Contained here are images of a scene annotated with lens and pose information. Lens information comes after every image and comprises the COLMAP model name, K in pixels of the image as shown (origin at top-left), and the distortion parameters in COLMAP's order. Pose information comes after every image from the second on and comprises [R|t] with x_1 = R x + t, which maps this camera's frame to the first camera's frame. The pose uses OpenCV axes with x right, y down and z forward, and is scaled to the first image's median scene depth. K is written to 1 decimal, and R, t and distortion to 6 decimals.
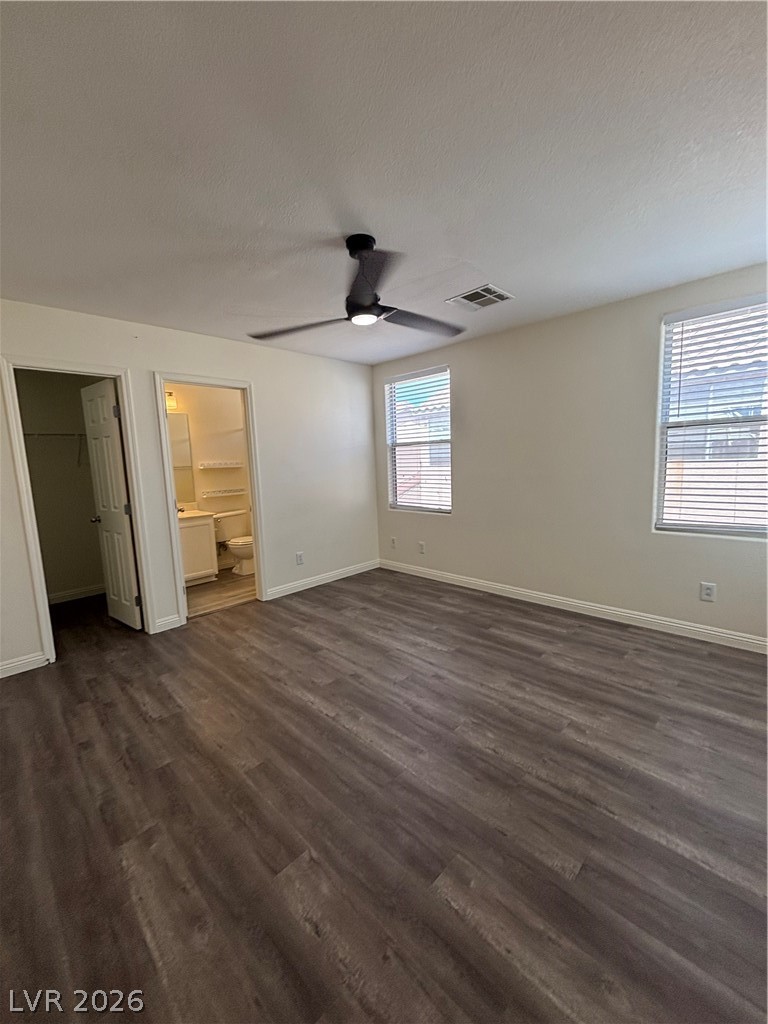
lens RADIAL K [[414.9, 0, 384.0], [0, 414.9, 512.0], [0, 0, 1]] dist [0.000418, 0.000991]
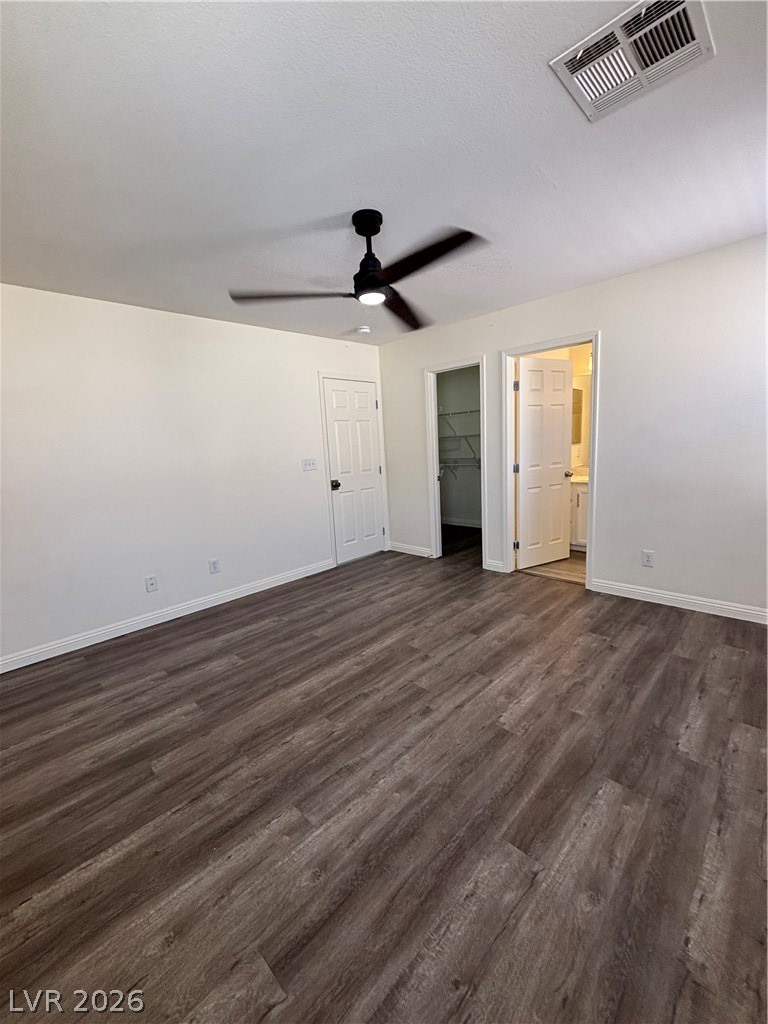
lens RADIAL K [[414.9, 0, 384.0], [0, 414.9, 512.0], [0, 0, 1]] dist [0.000418, 0.000991]
pose [[0.003717, 0.205675, -0.978613, 0.834203], [-0.073027, 0.976063, 0.204862, -0.144309], [0.997323, 0.070704, 0.018648, 0.860039]]
